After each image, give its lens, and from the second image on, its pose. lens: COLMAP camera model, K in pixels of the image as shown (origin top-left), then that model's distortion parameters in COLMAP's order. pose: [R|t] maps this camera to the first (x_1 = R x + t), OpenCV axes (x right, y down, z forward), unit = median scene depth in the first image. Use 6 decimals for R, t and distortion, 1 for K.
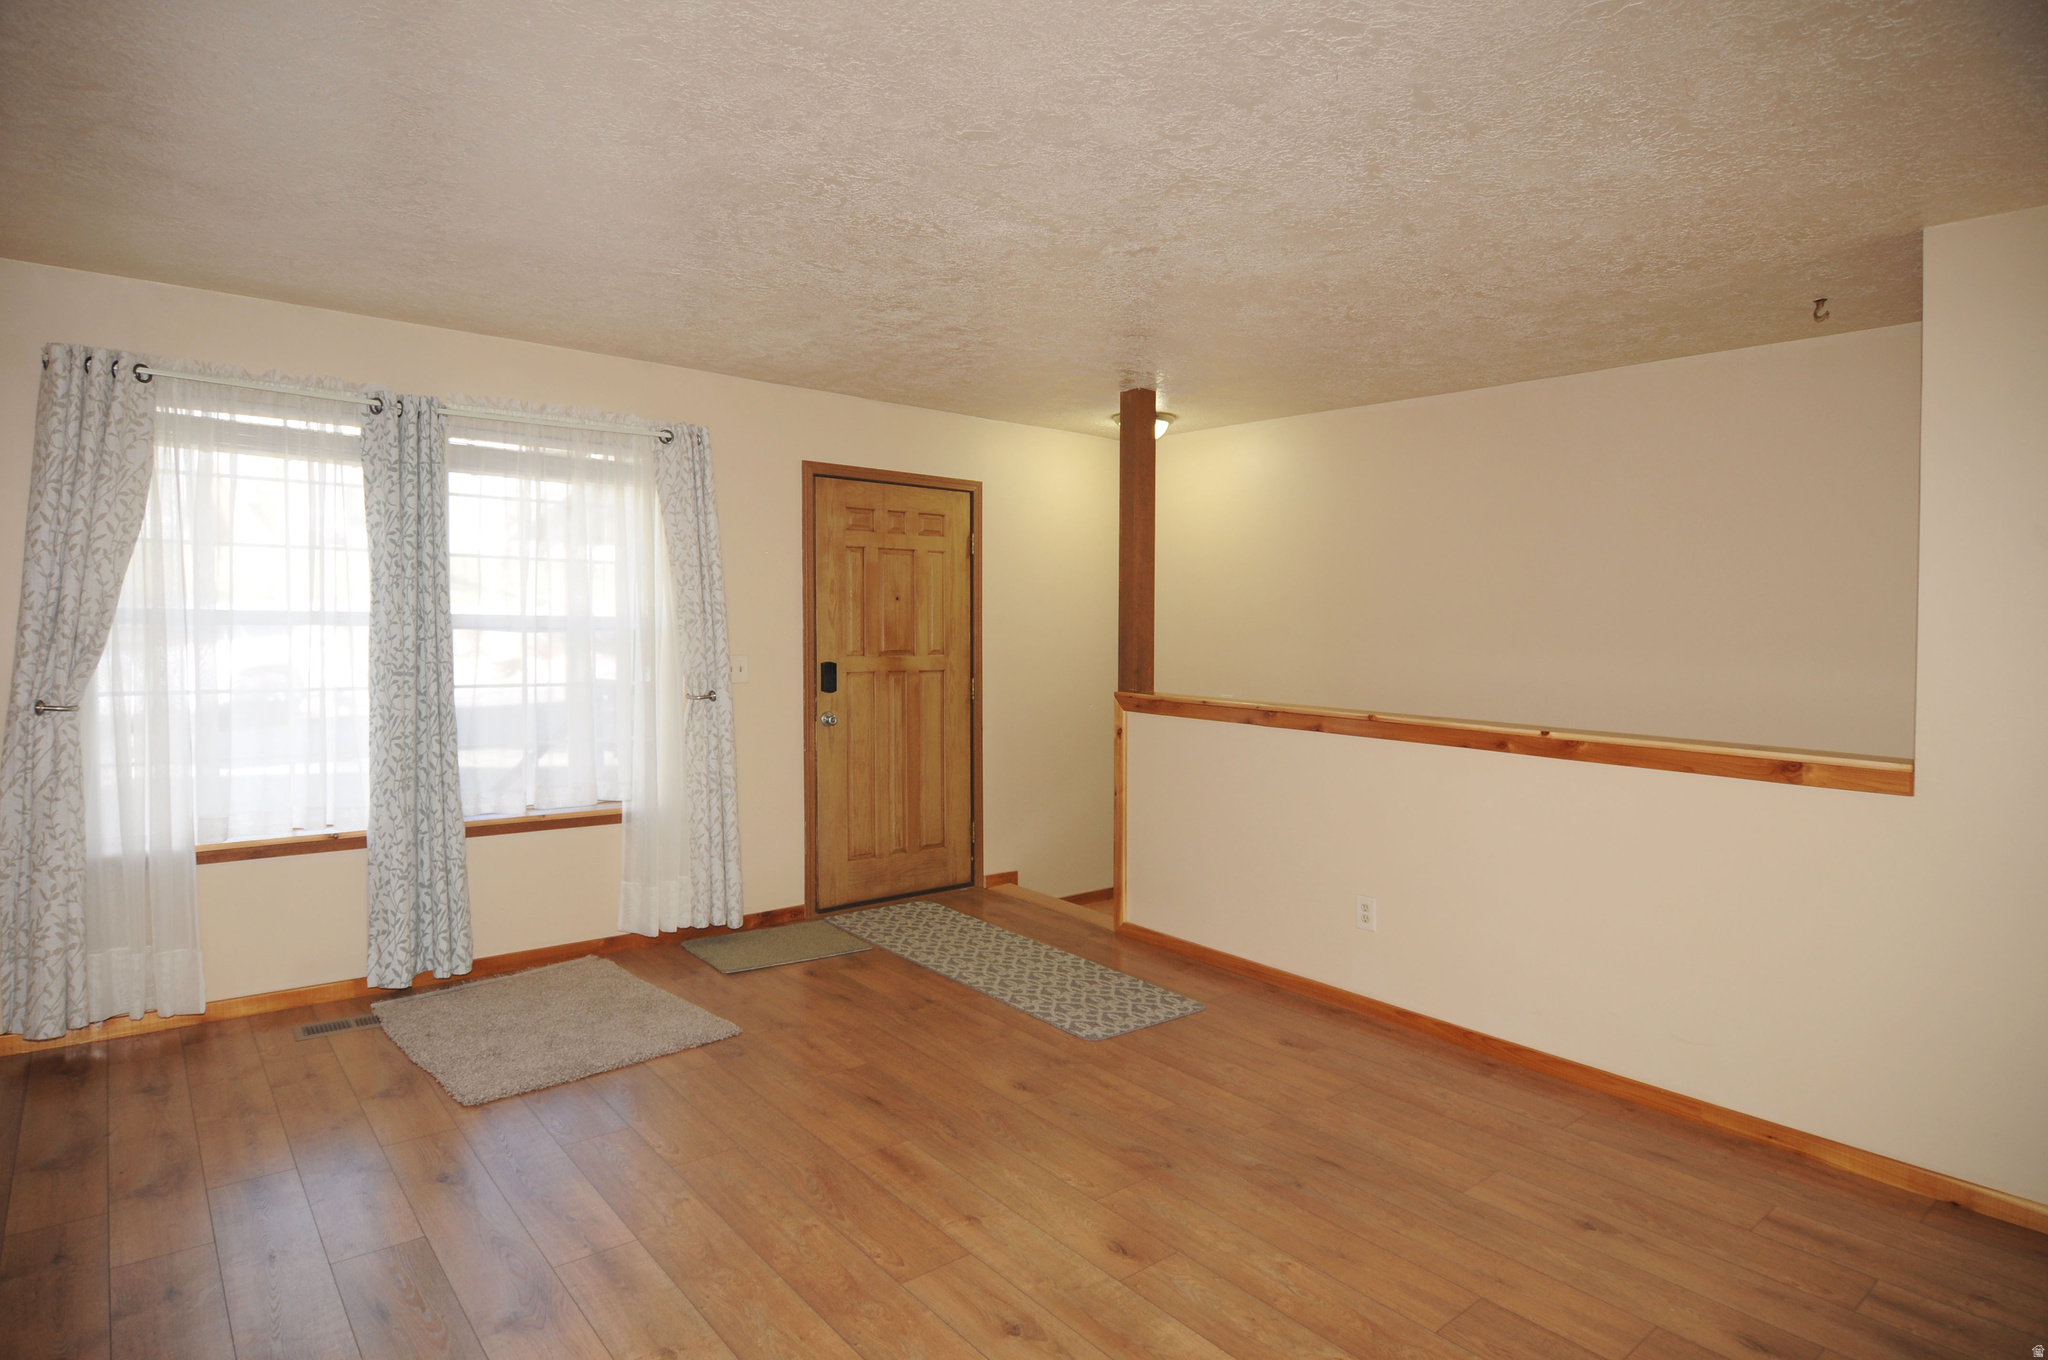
lens RADIAL K [[1104.1, 0, 1000.4], [0, 1104.1, 640.0], [0, 0, 1]] dist [-0.002109, -0.015363]
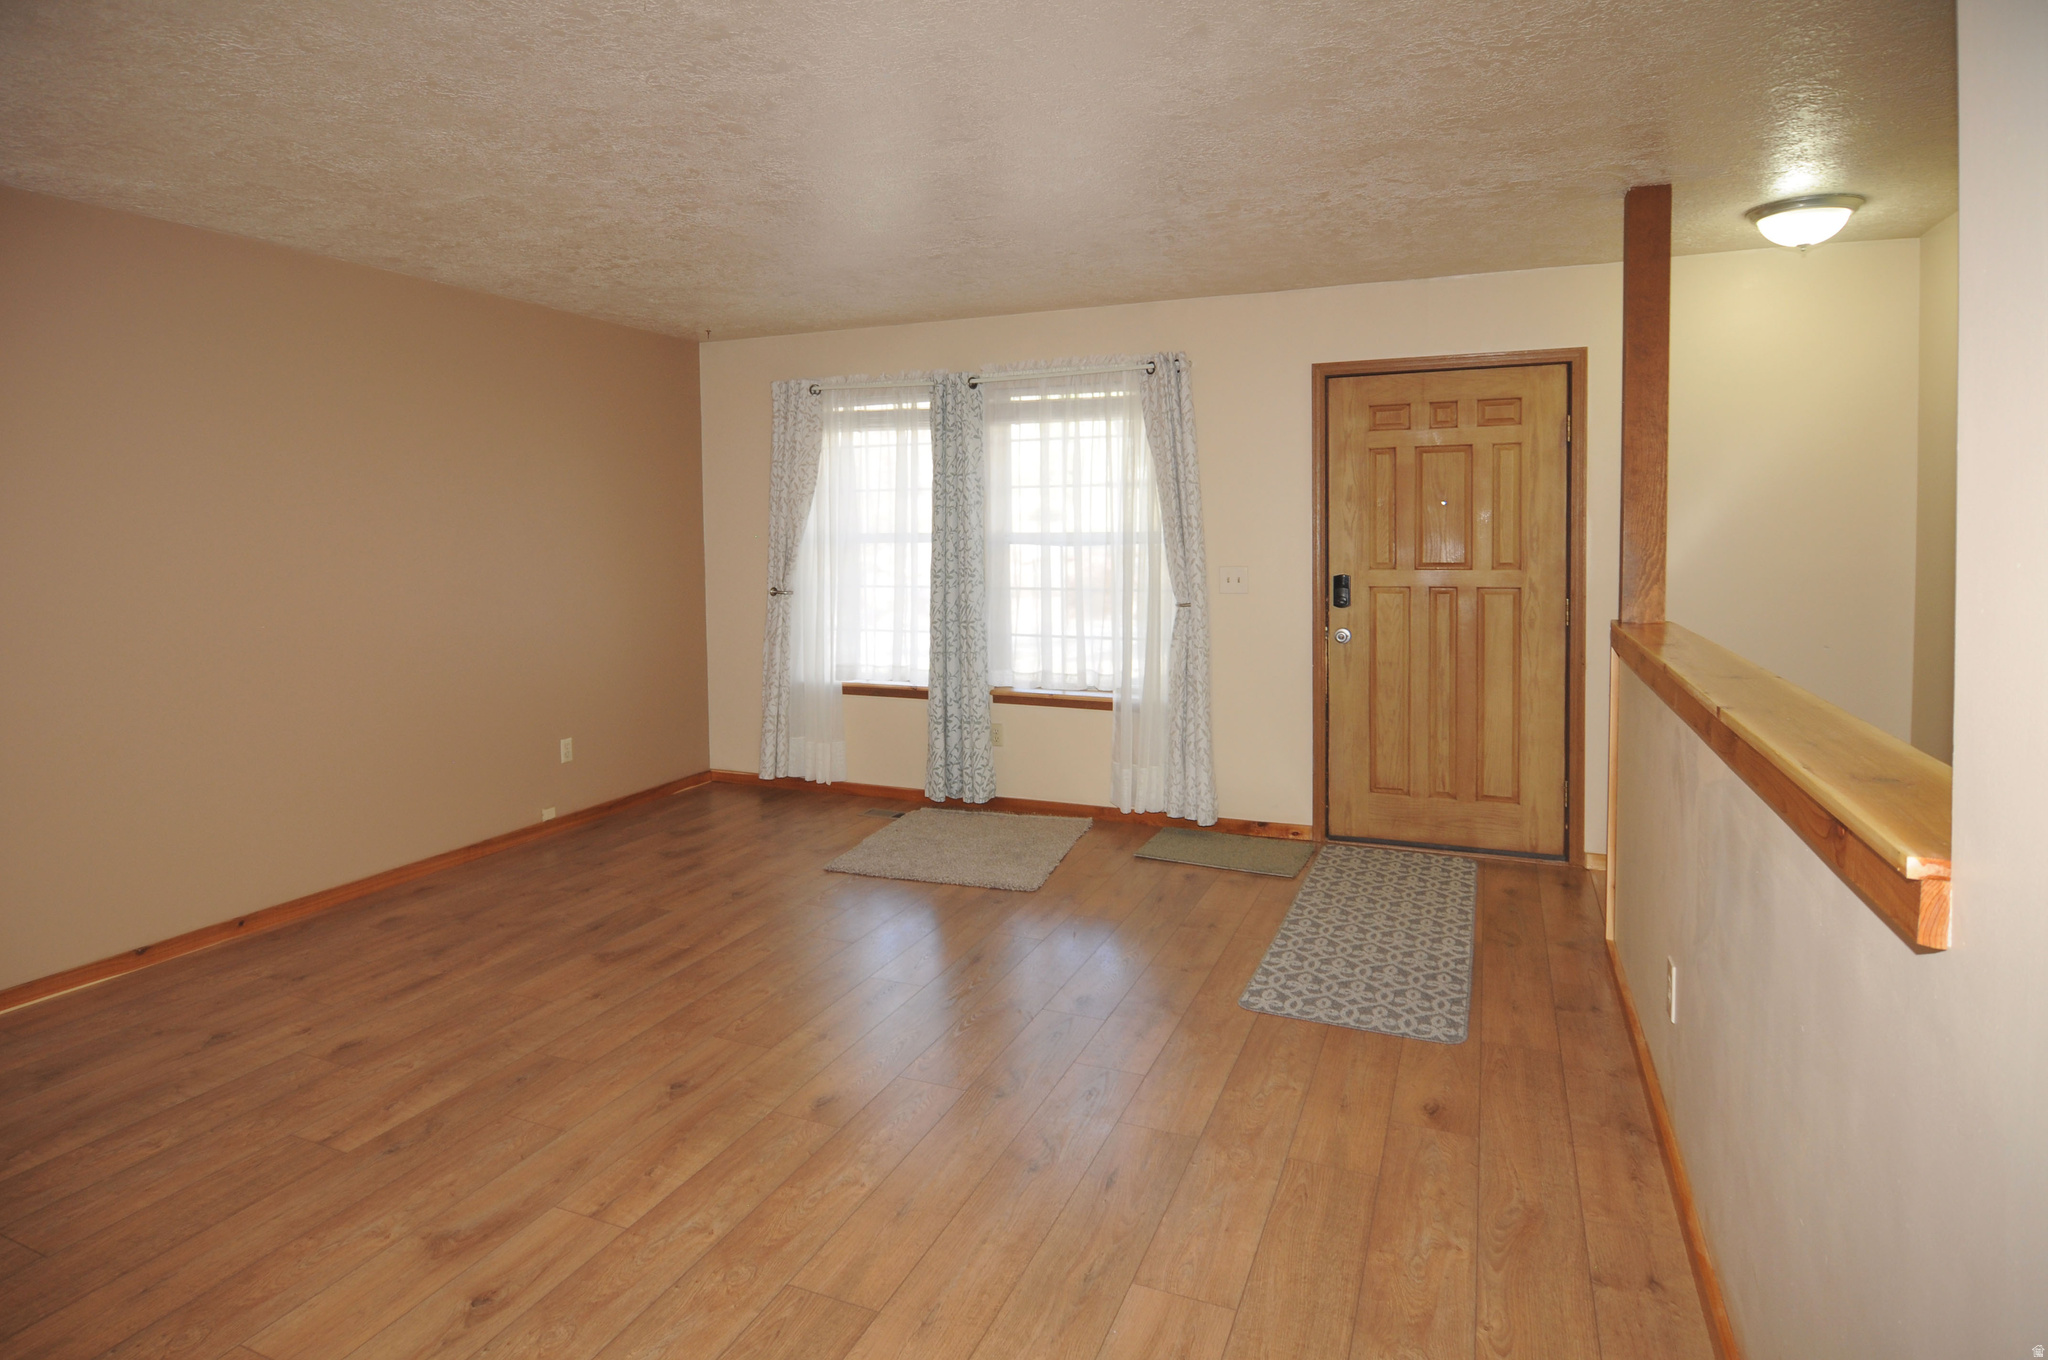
lens RADIAL K [[1121.8, 0, 1018.4], [0, 1121.8, 588.8], [0, 0, 1]] dist [-0.006042, -0.002664]
pose [[0.472635, 0.021399, -0.880998, 0.695374], [0.000404, 0.999700, 0.024499, 0.010440], [0.881258, -0.011935, 0.472485, 0.388713]]
